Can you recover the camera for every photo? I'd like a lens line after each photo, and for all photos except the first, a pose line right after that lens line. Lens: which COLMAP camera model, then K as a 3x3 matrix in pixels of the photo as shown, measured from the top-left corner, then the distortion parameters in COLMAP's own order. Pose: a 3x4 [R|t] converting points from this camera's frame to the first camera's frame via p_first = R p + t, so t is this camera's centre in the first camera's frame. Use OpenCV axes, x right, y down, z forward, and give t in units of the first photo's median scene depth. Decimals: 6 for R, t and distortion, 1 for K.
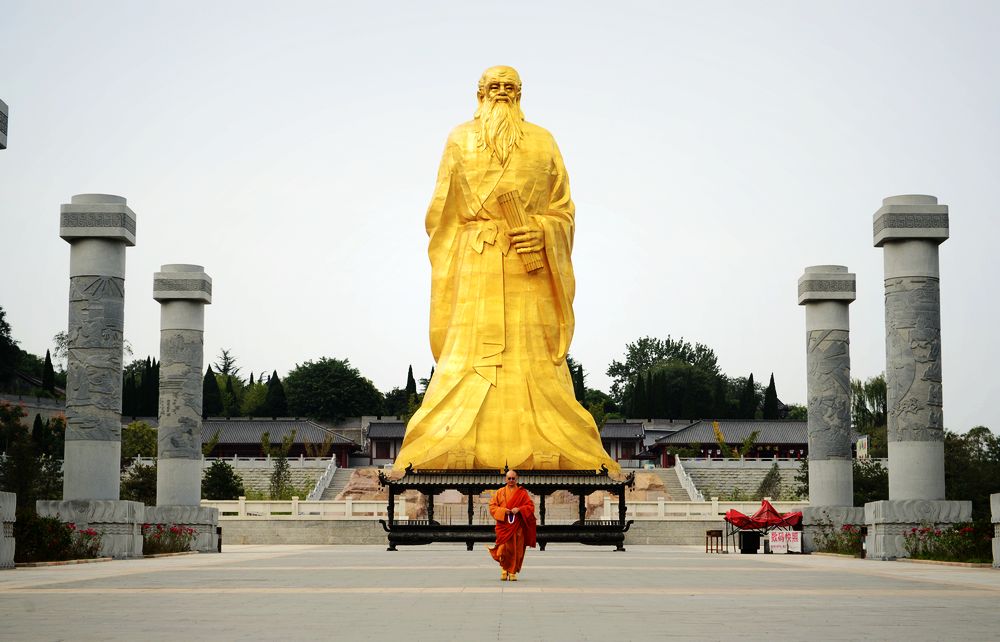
lens RADIAL K [[2035.3, 0, 500.0], [0, 2035.3, 321.0], [0, 0, 1]] dist [0.052552, 0.179257]
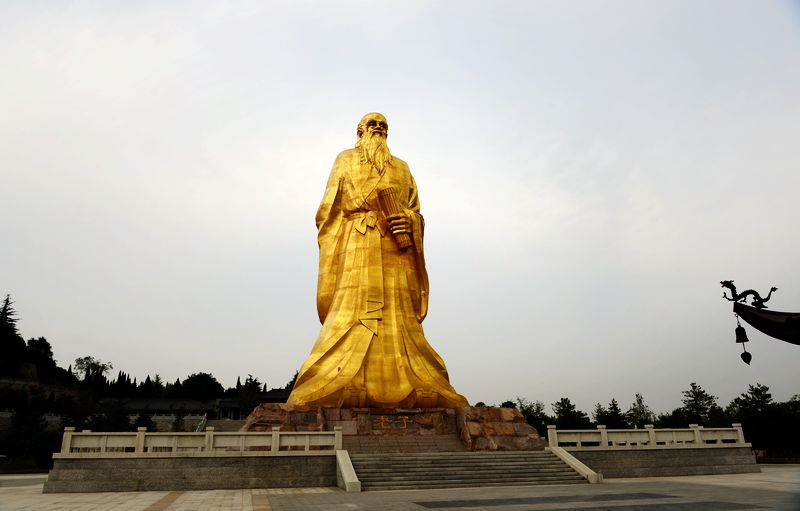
lens RADIAL K [[590.6, 0, 397.7], [0, 590.6, 238.5], [0, 0, 1]] dist [-0.008244, -0.003893]
pose [[0.971329, 0.065797, 0.228452, -0.074760], [-0.010632, 0.971999, -0.234743, 0.058102], [-0.237501, 0.225584, 0.944831, 0.638923]]
